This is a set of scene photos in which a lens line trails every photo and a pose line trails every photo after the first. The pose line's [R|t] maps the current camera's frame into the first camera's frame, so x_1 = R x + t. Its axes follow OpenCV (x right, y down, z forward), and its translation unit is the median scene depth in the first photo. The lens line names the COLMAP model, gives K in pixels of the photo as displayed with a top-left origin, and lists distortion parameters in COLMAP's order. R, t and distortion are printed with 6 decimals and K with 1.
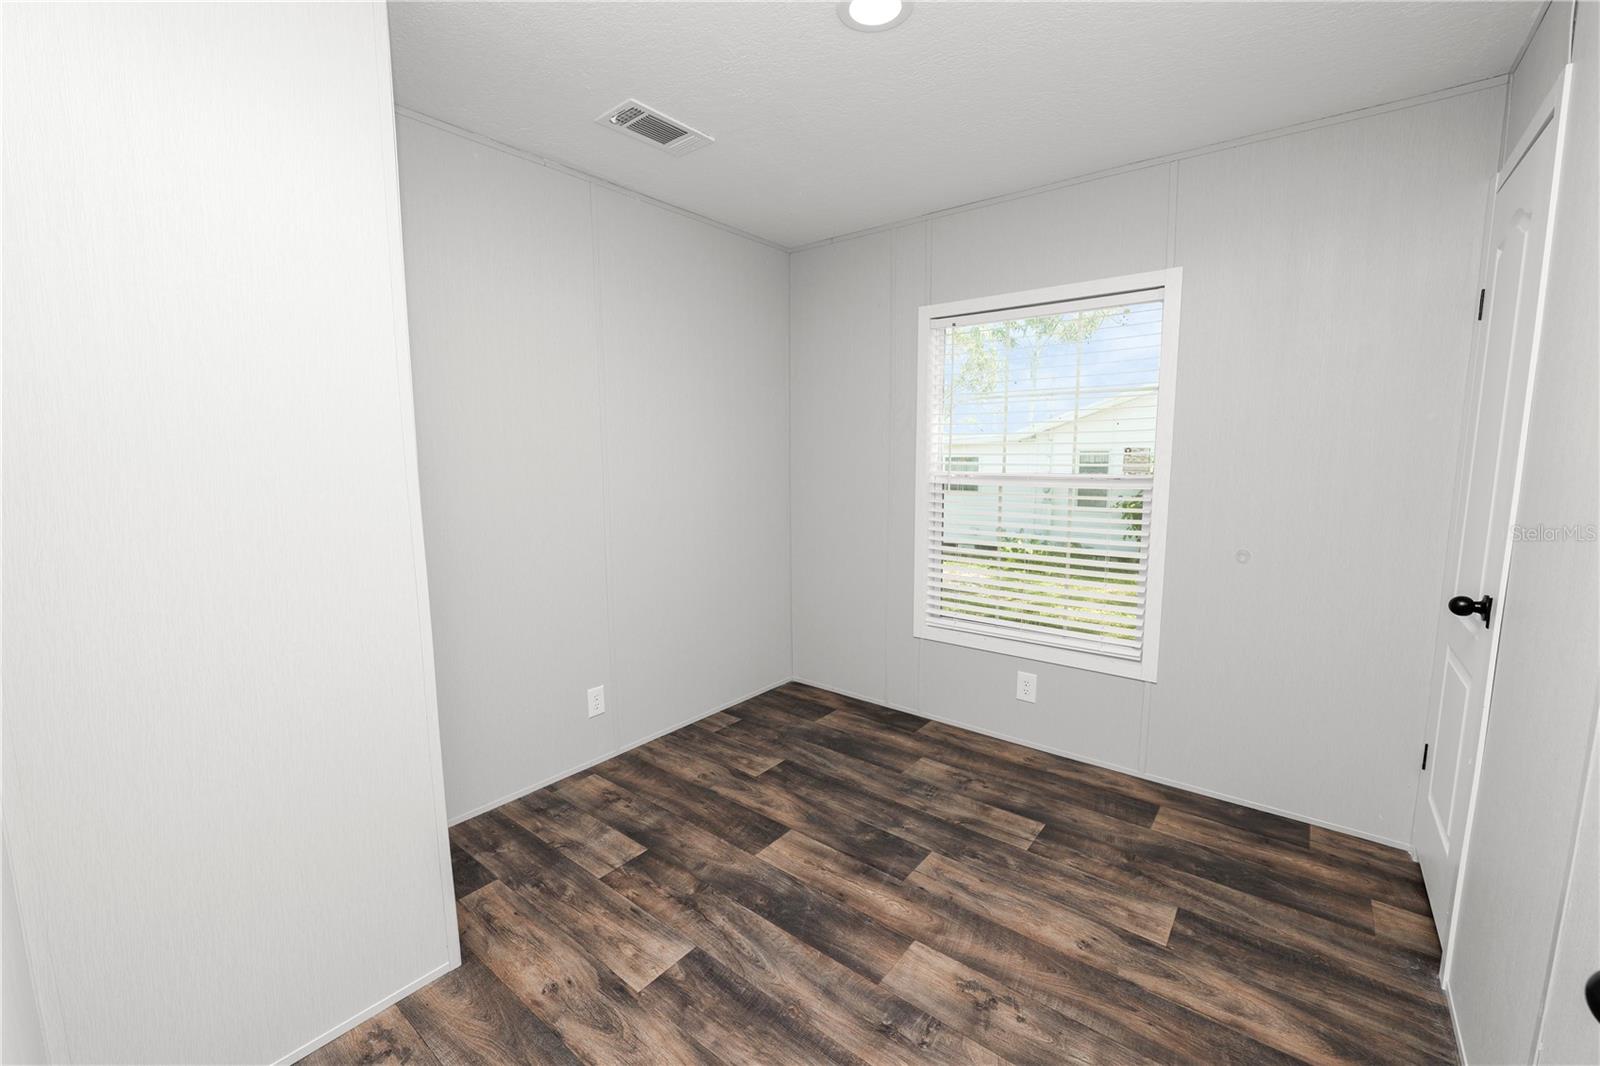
lens RADIAL K [[654.8, 0, 800.5], [0, 654.8, 531.5], [0, 0, 1]] dist [-0.011028, 0.001719]
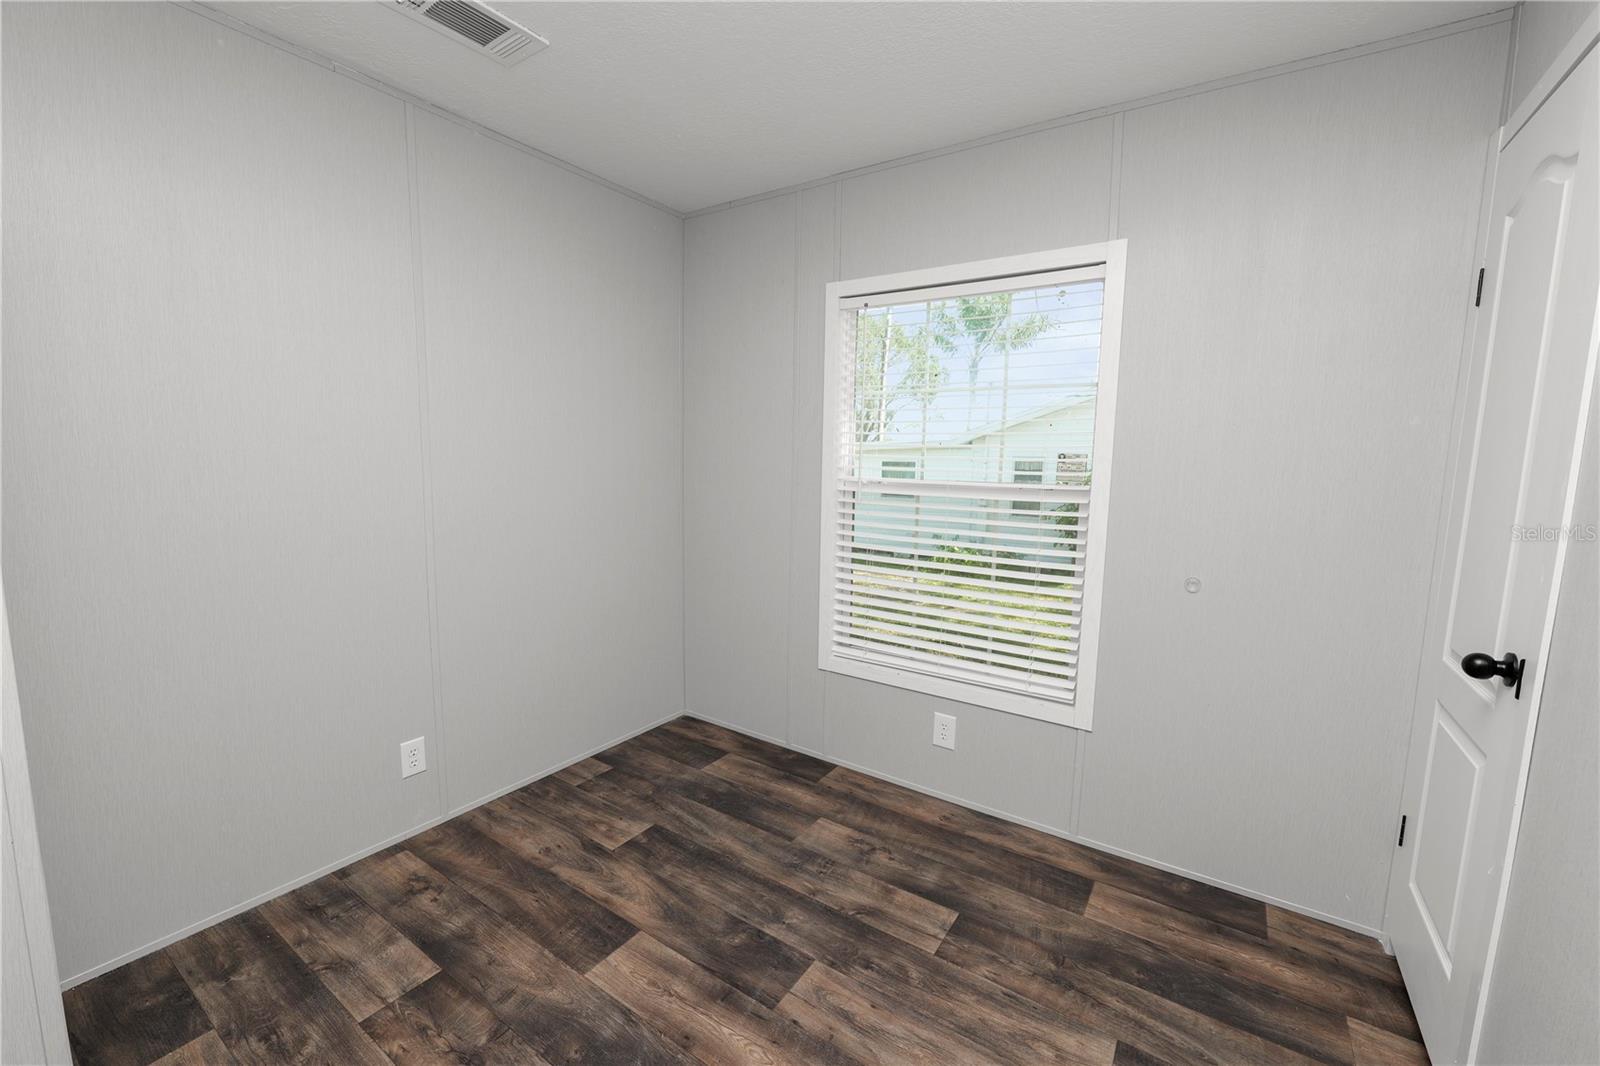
lens RADIAL K [[654.8, 0, 792.6], [0, 654.8, 531.4], [0, 0, 1]] dist [-0.011028, 0.001719]
pose [[0.996993, 0.013374, 0.076331, 0.100631], [-0.013057, 0.999904, -0.004656, -0.021192], [-0.076386, 0.003646, 0.997072, 0.203336]]
